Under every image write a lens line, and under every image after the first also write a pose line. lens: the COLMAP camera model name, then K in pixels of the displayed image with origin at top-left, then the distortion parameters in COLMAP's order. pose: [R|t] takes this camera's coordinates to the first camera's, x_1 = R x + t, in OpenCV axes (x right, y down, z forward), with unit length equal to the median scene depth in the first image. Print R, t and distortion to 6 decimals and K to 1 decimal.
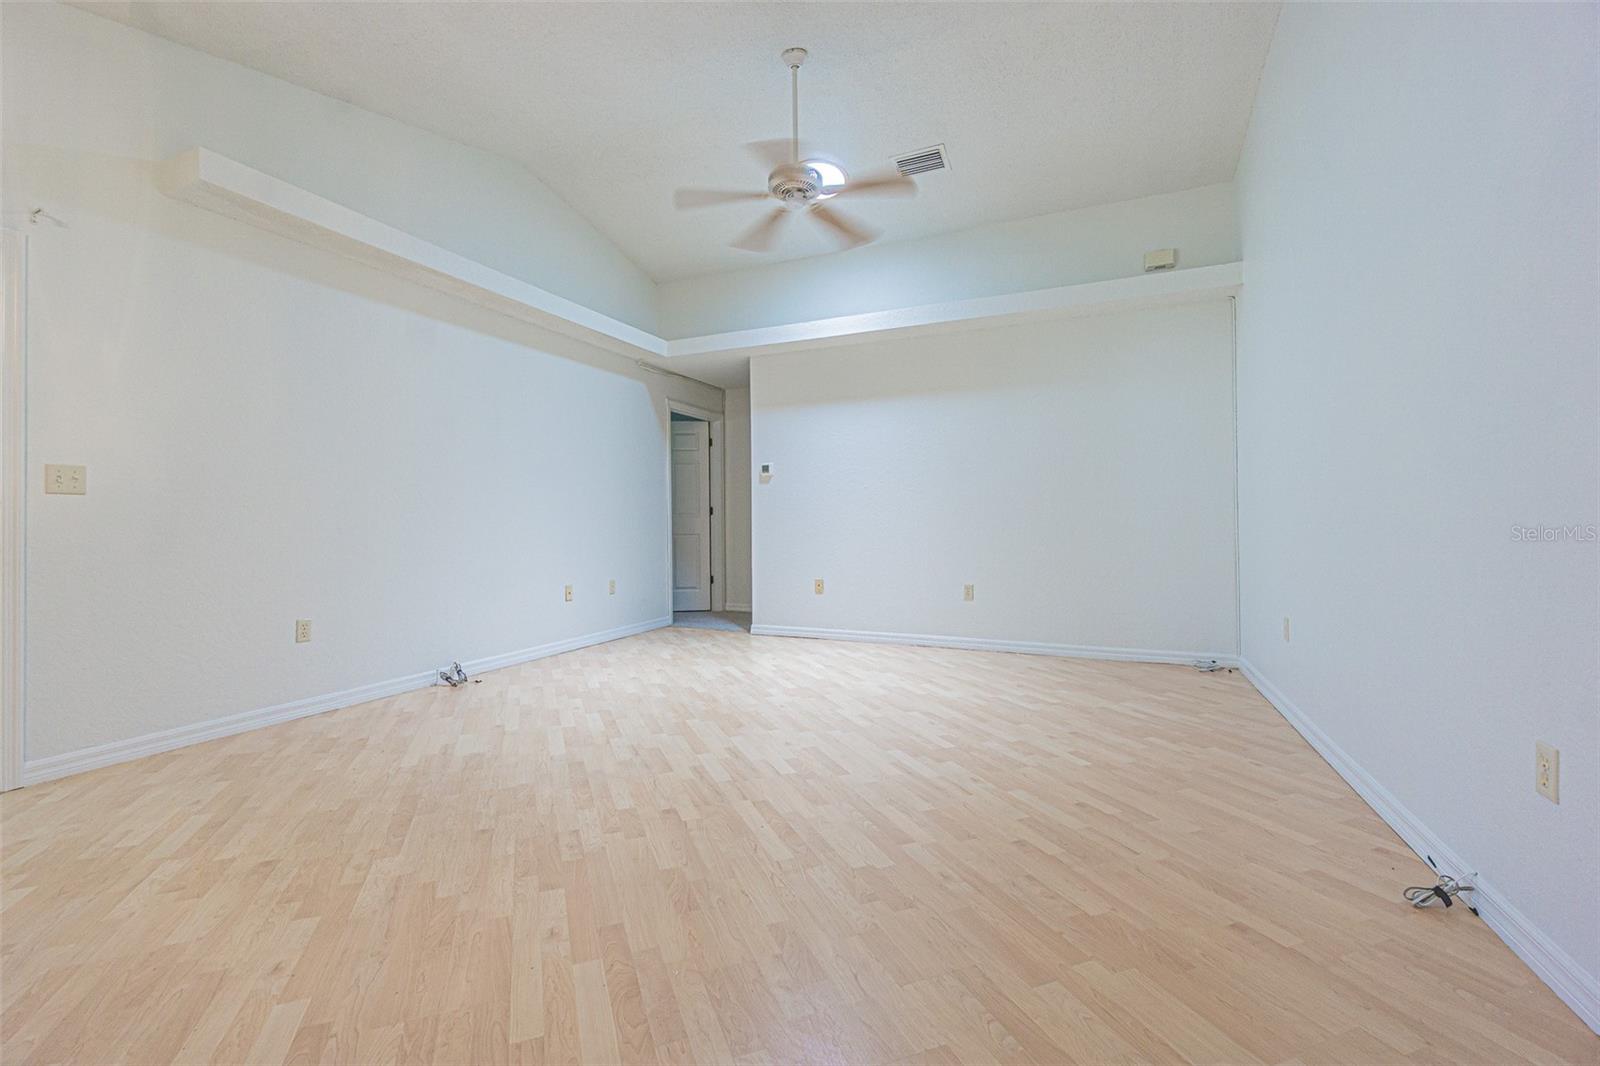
lens RADIAL K [[691.8, 0, 774.0], [0, 691.8, 516.2], [0, 0, 1]] dist [-0.005625, -0.000853]
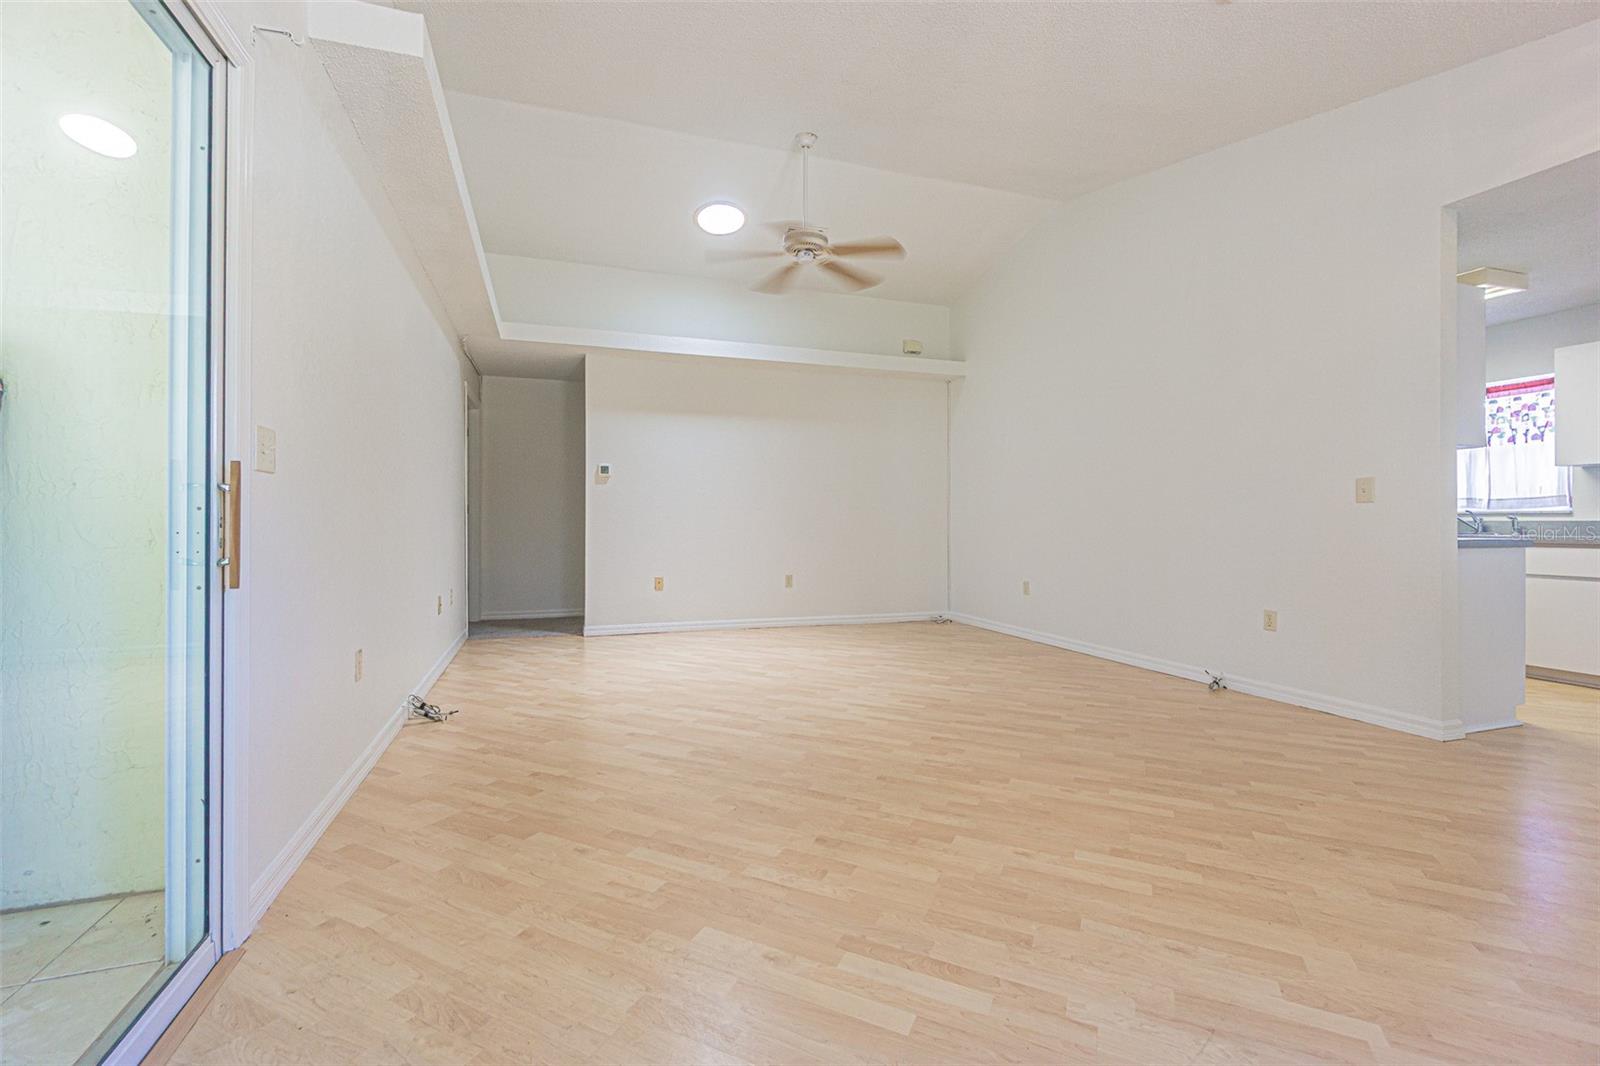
lens RADIAL K [[691.8, 0, 792.4], [0, 691.8, 530.5], [0, 0, 1]] dist [-0.005625, -0.000853]
pose [[0.723475, 0.000837, 0.690350, -1.077152], [-0.012709, 0.999846, 0.012107, 0.007804], [-0.690233, -0.017532, 0.723374, 0.187762]]
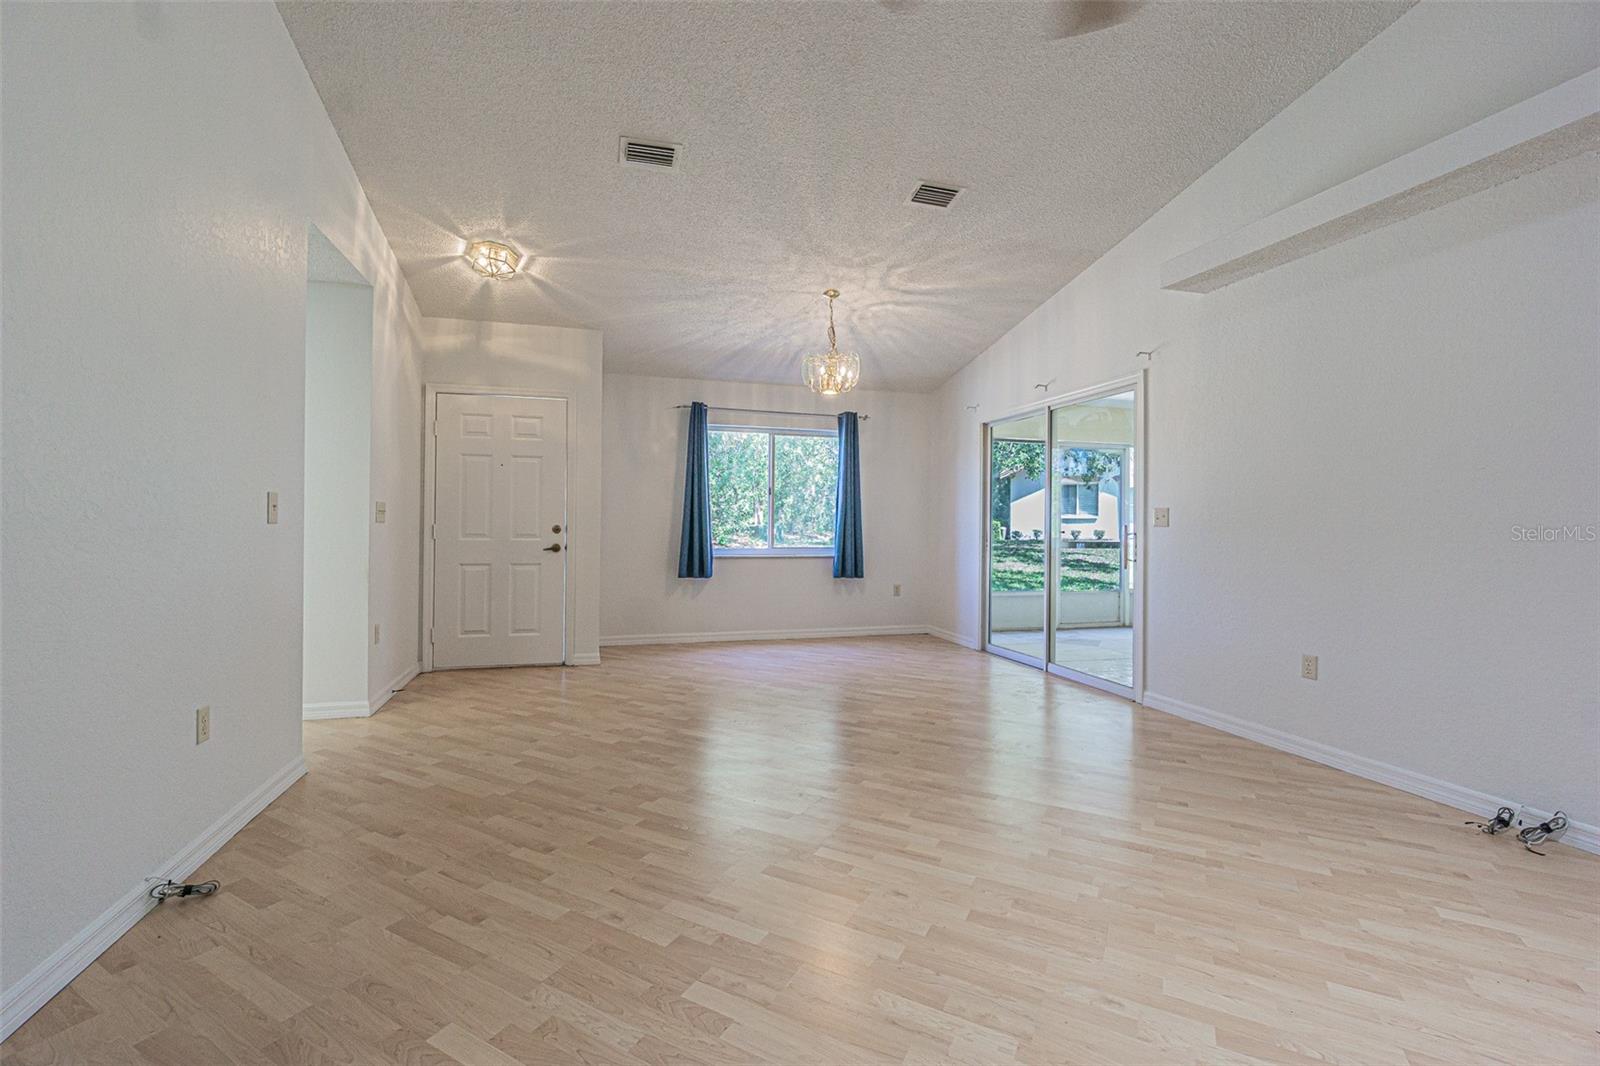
lens RADIAL K [[691.8, 0, 790.1], [0, 691.8, 525.0], [0, 0, 1]] dist [-0.005625, -0.000853]
pose [[-0.758113, 0.000384, -0.652123, 0.592637], [0.001662, 0.999998, -0.001343, -0.035545], [0.652121, -0.002102, -0.758112, 1.579985]]
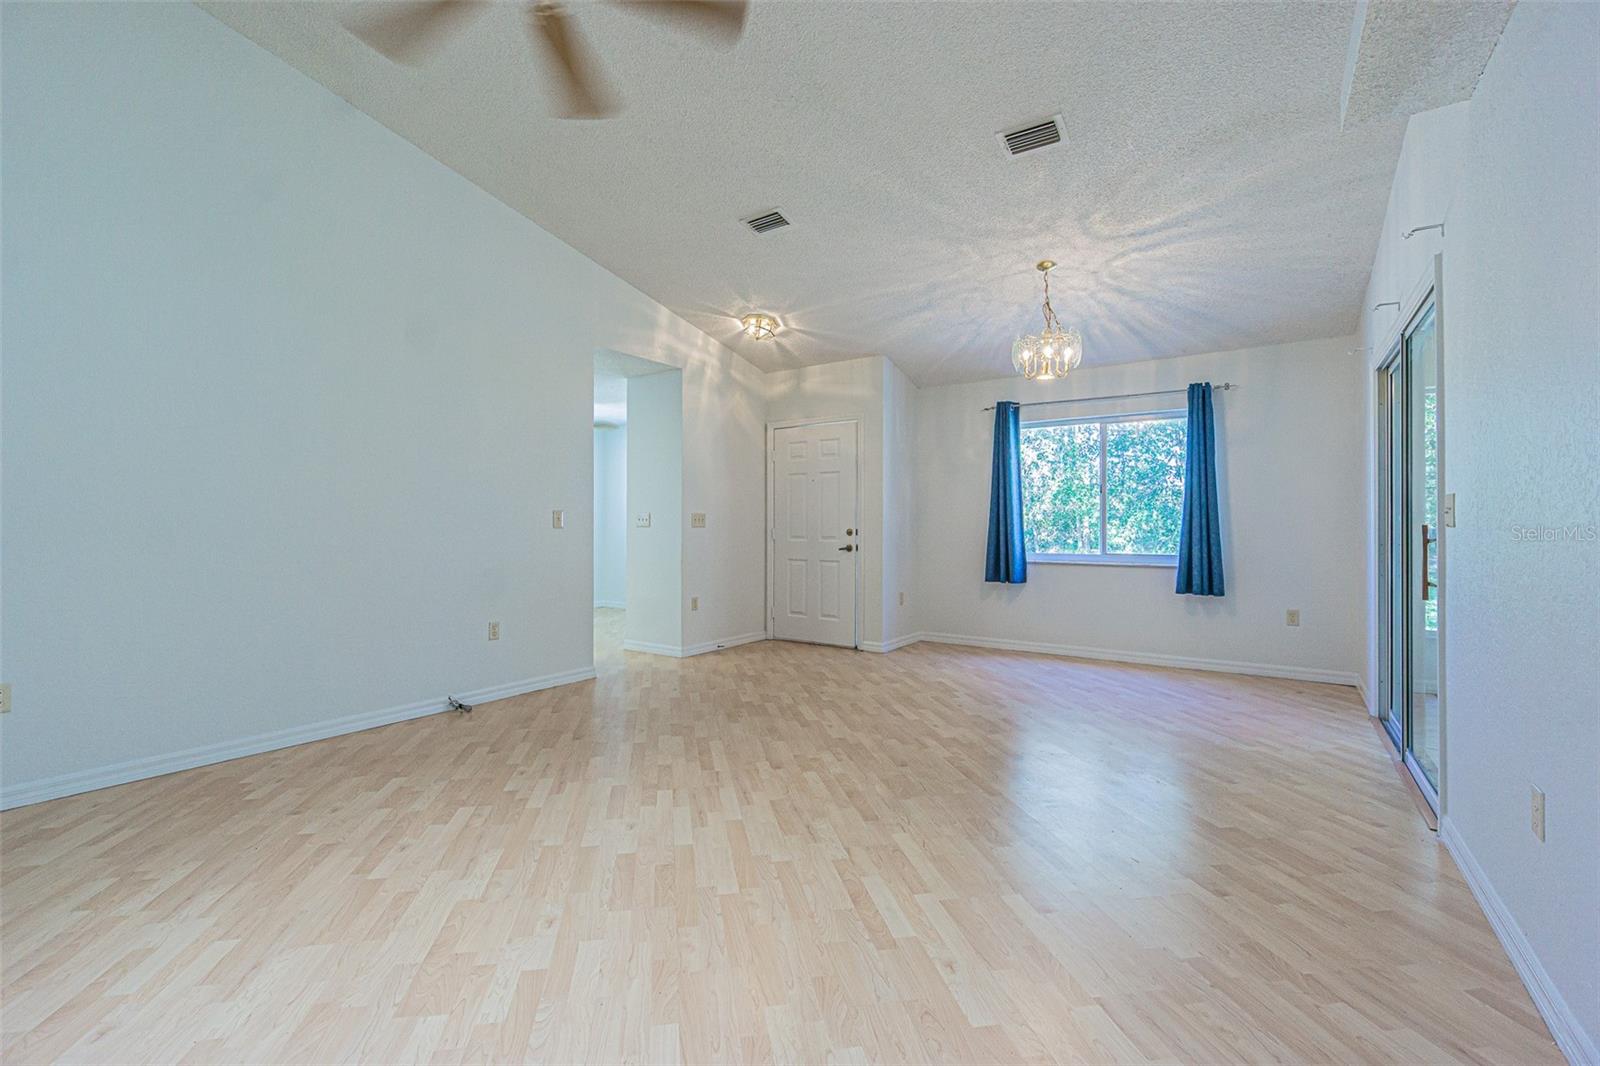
lens RADIAL K [[691.8, 0, 769.6], [0, 691.8, 524.9], [0, 0, 1]] dist [-0.005625, -0.000853]
pose [[-0.981323, 0.004887, 0.192304, -0.335696], [0.003015, 0.999945, -0.010024, -0.029889], [-0.192342, -0.009257, -0.981284, 1.958486]]
